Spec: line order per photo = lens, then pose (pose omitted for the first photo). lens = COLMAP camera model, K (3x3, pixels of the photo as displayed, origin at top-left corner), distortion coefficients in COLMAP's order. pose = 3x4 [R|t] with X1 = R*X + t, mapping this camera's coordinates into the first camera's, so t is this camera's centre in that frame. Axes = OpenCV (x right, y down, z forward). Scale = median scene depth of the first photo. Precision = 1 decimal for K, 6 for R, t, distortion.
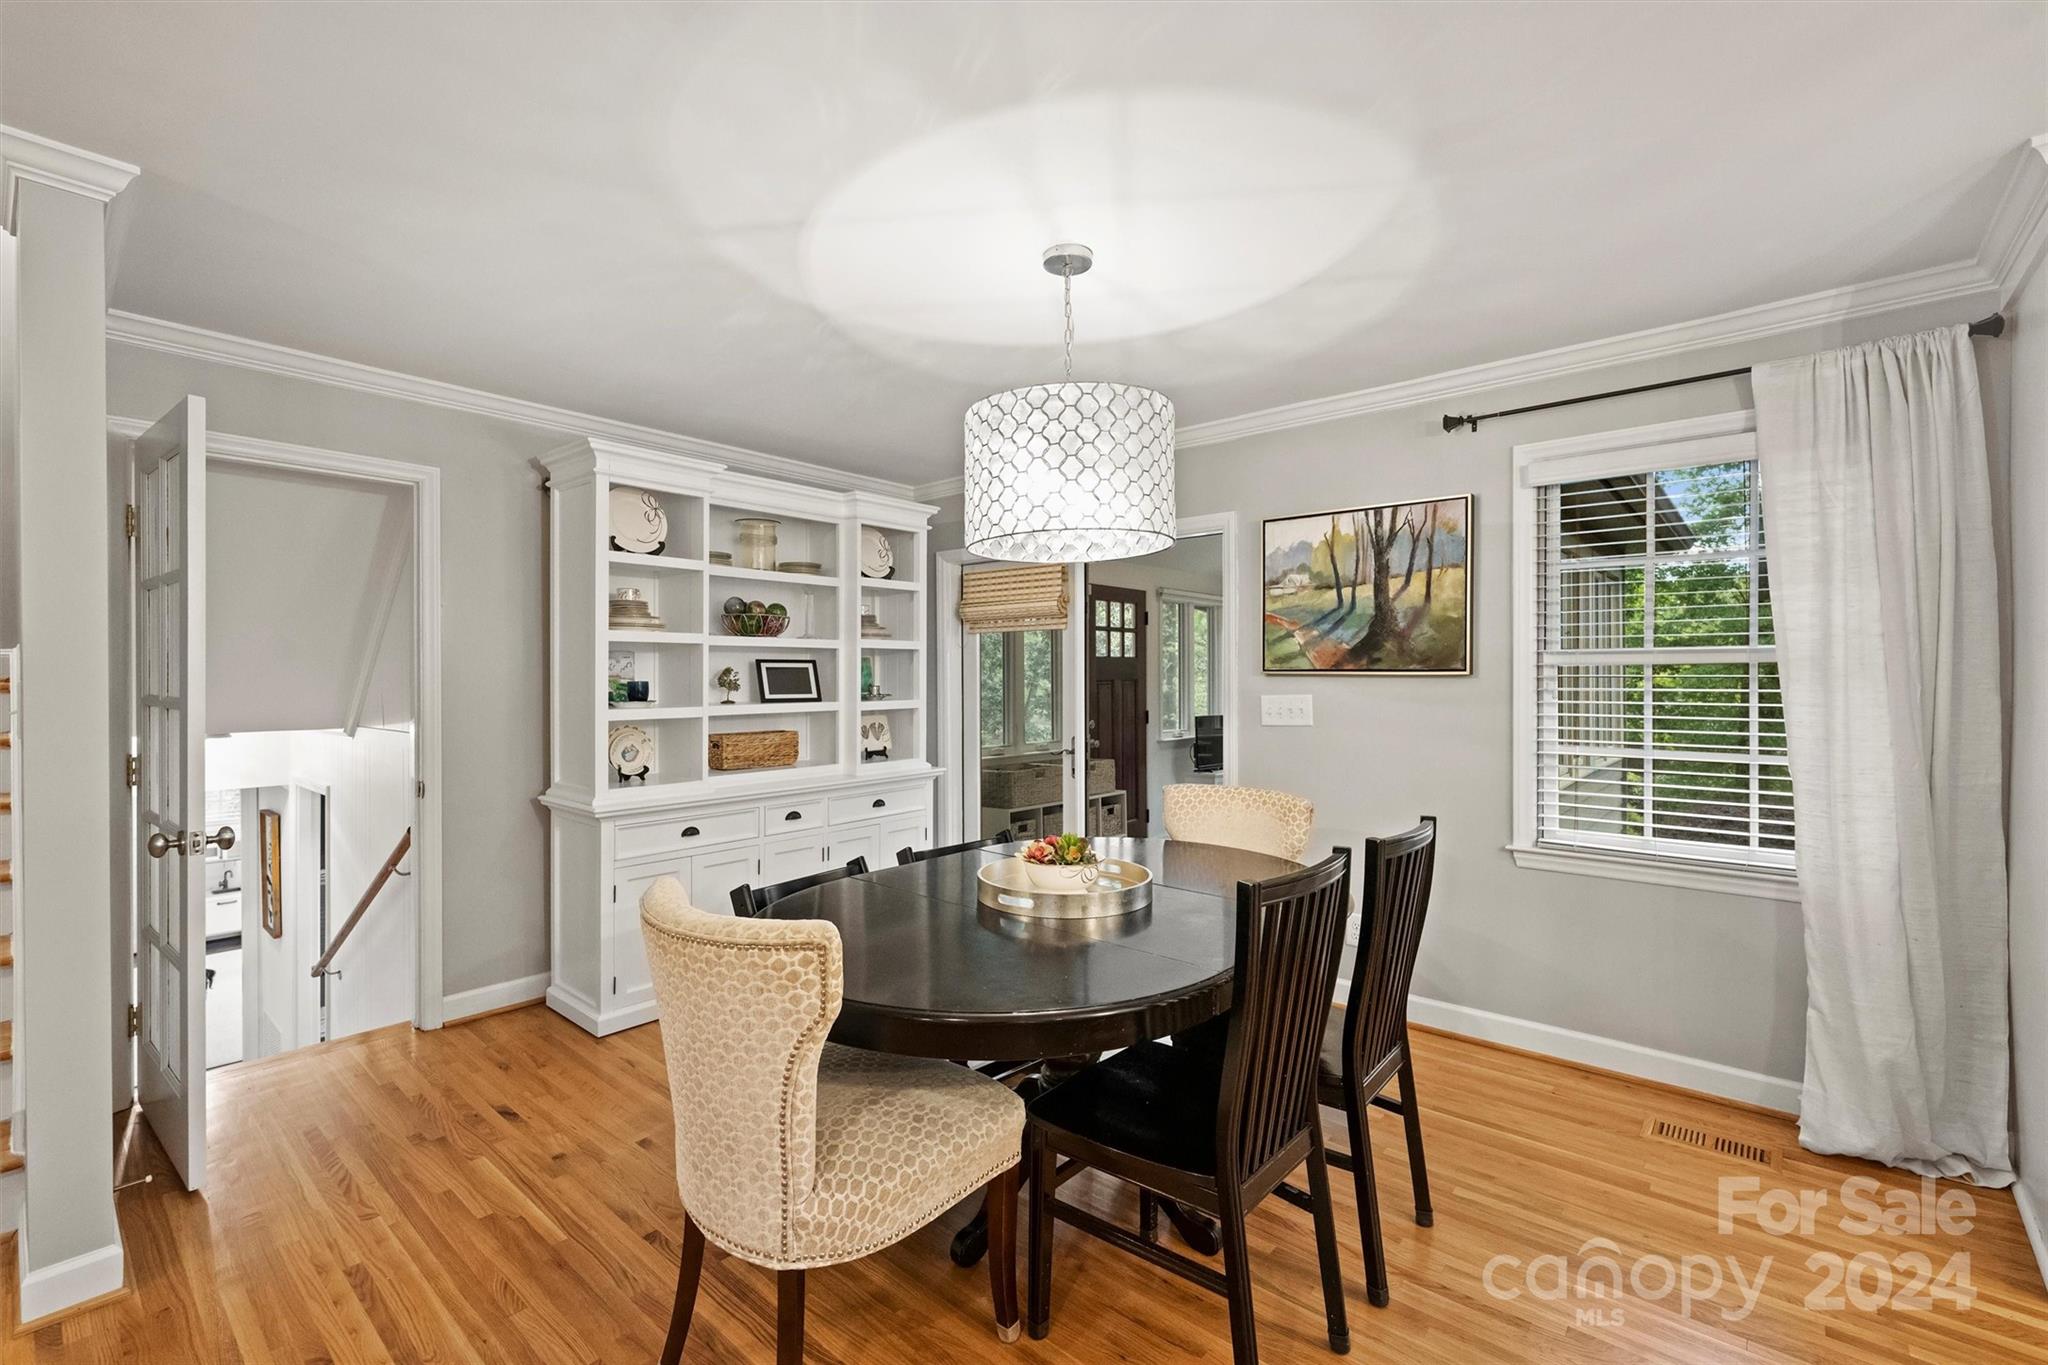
lens RADIAL K [[883.0, 0, 1014.7], [0, 883.0, 678.7], [0, 0, 1]] dist [-0.000355, -0.000952]
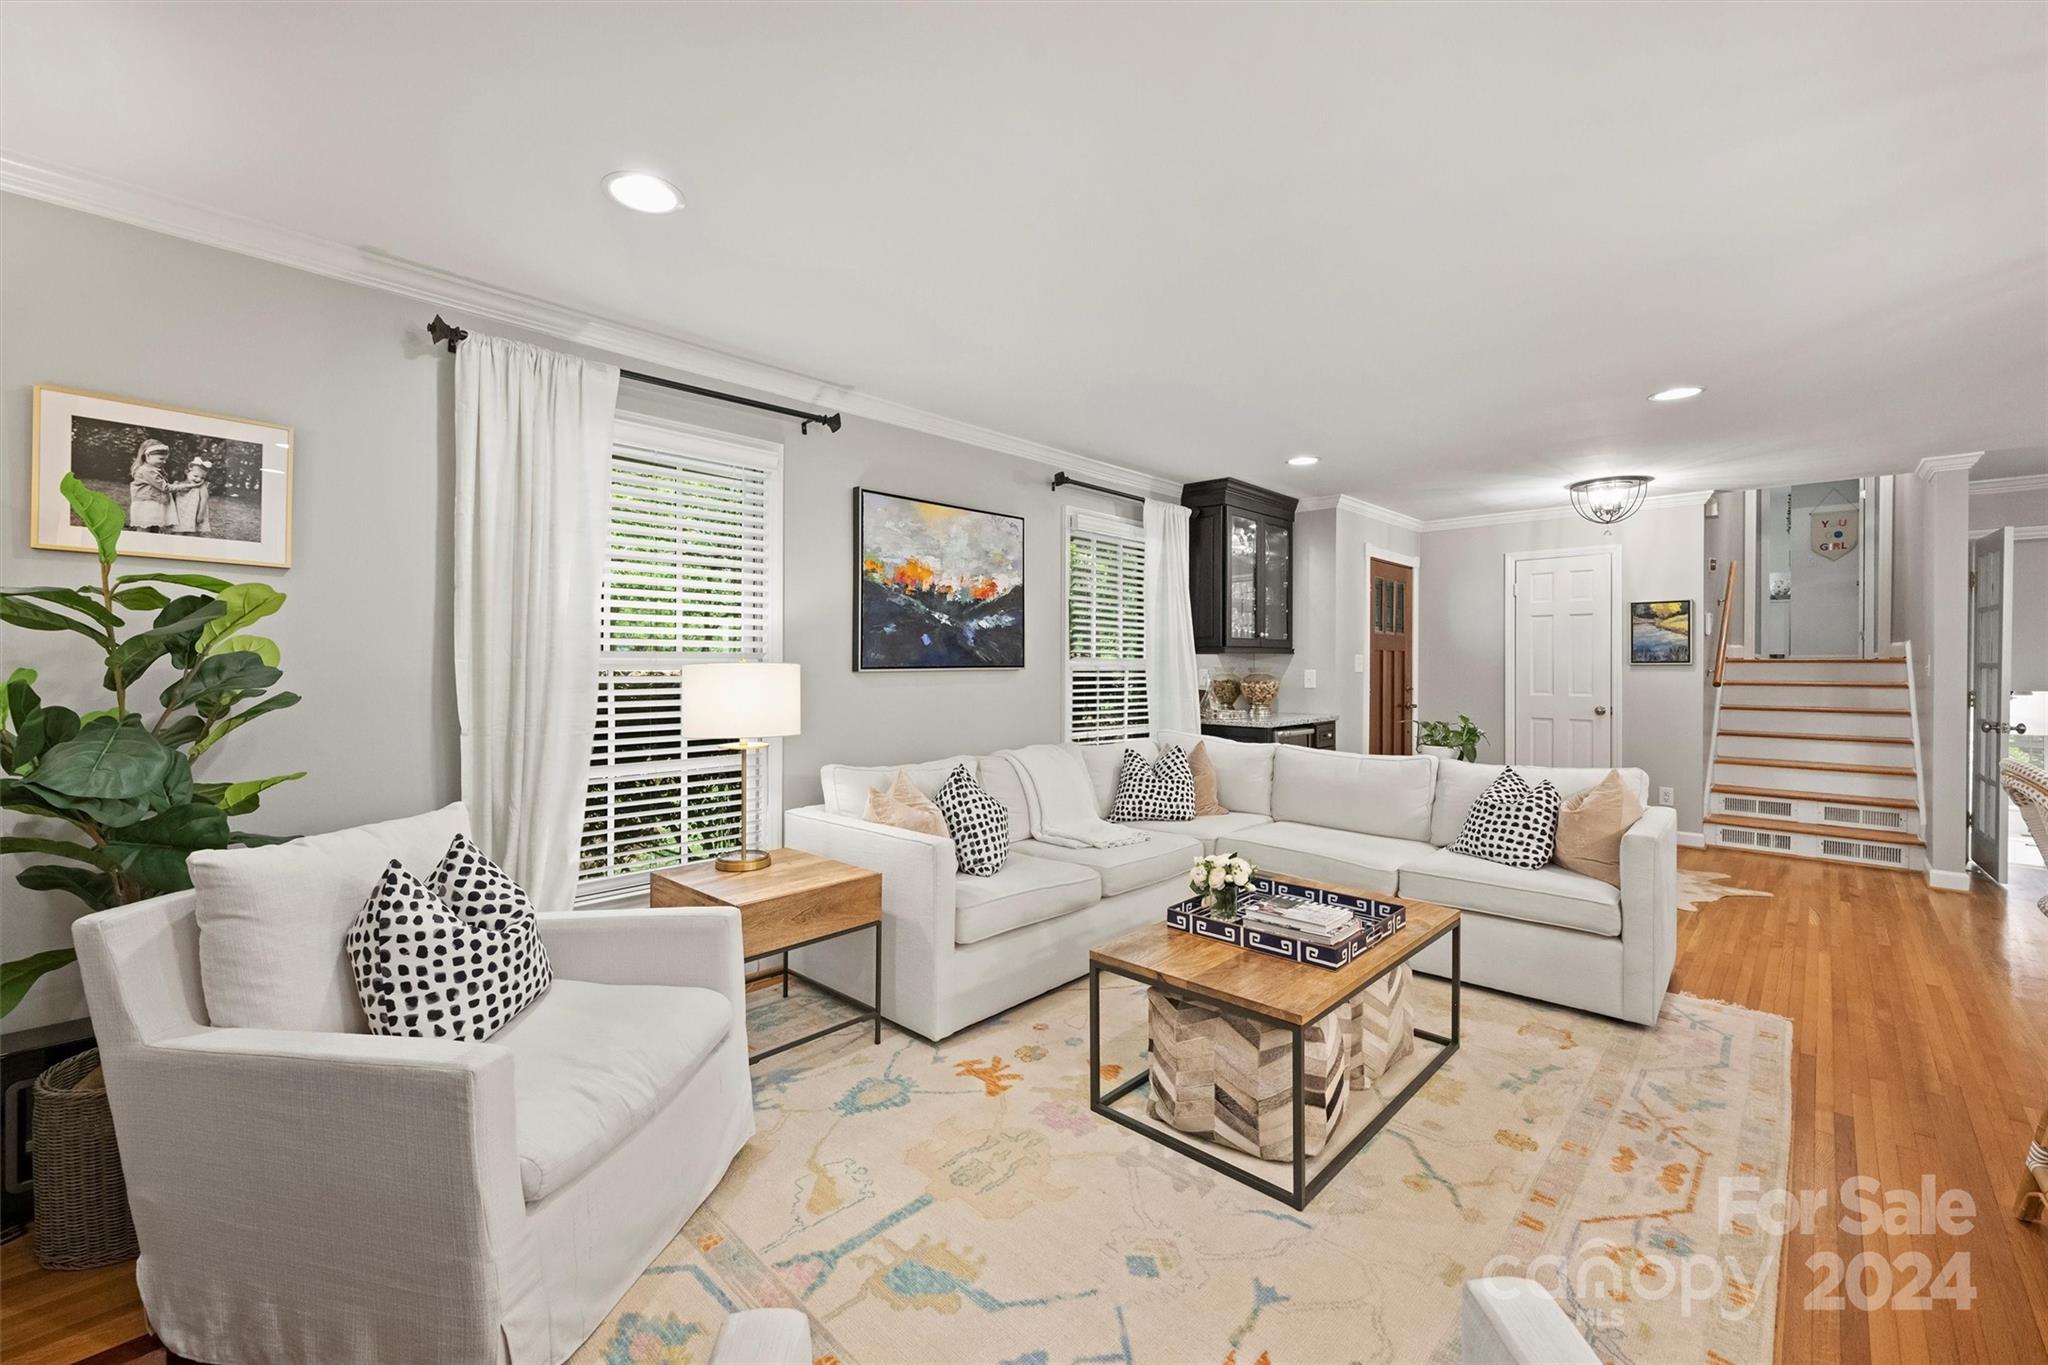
lens RADIAL K [[834.1, 0, 1017.5], [0, 834.1, 667.4], [0, 0, 1]] dist [-0.001858, -0.000325]
pose [[-0.053949, 0.006460, -0.998523, 0.832011], [-0.008519, 0.999940, 0.006930, 0.025269], [0.998507, 0.008880, -0.053891, -0.880920]]
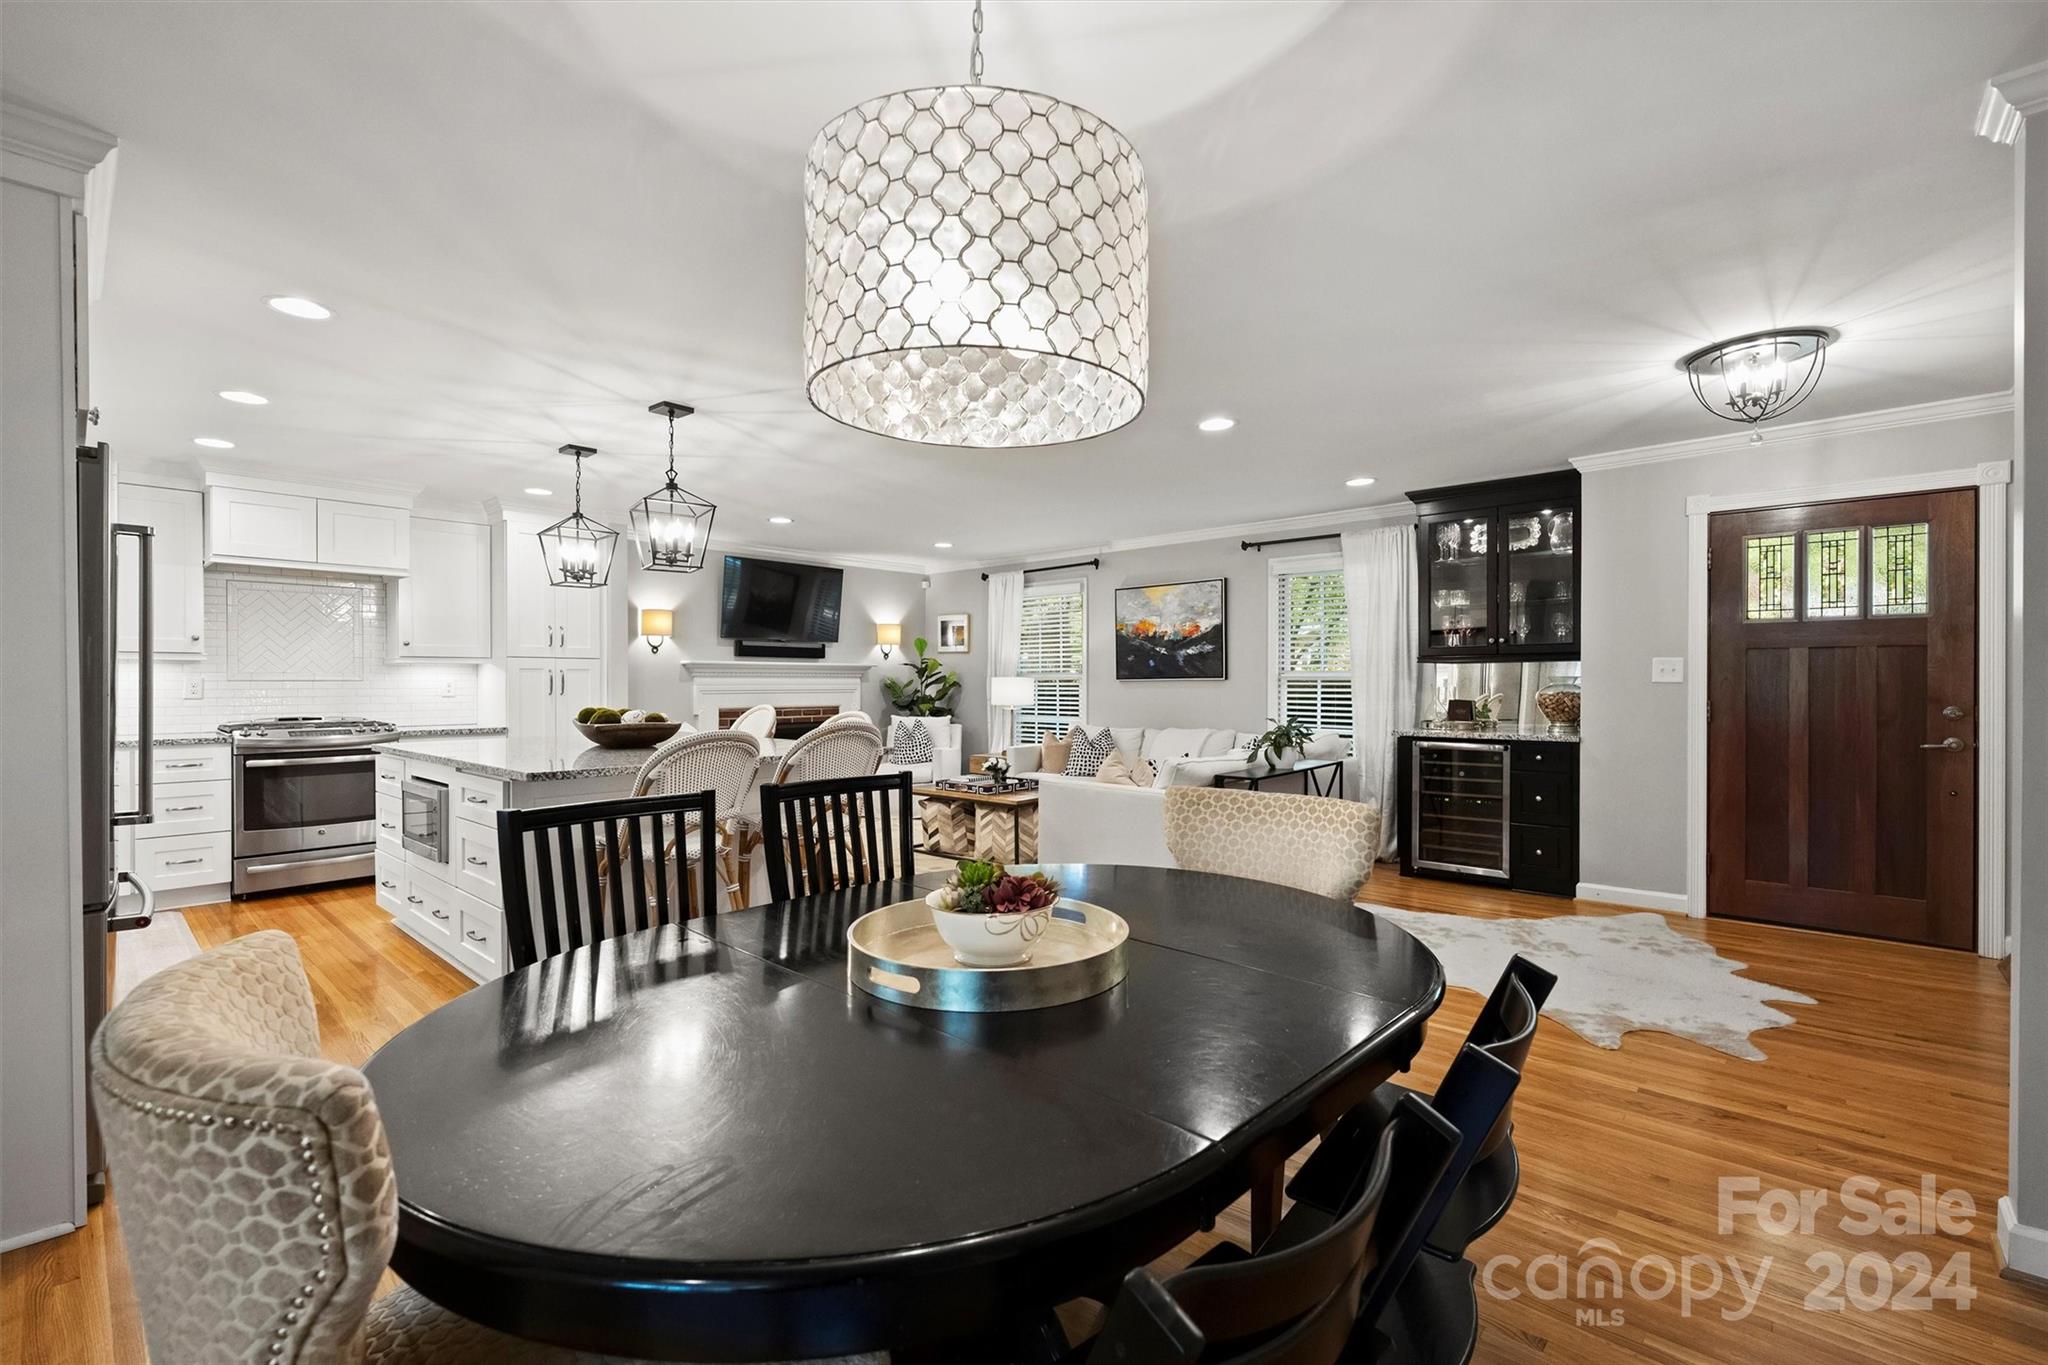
lens RADIAL K [[883.0, 0, 1002.9], [0, 883.0, 681.9], [0, 0, 1]] dist [-0.000355, -0.000952]
pose [[-0.999551, 0.004333, 0.029641, 0.025948], [0.004585, 0.999954, 0.008442, 0.023098], [-0.029603, 0.008574, -0.999525, 1.056103]]
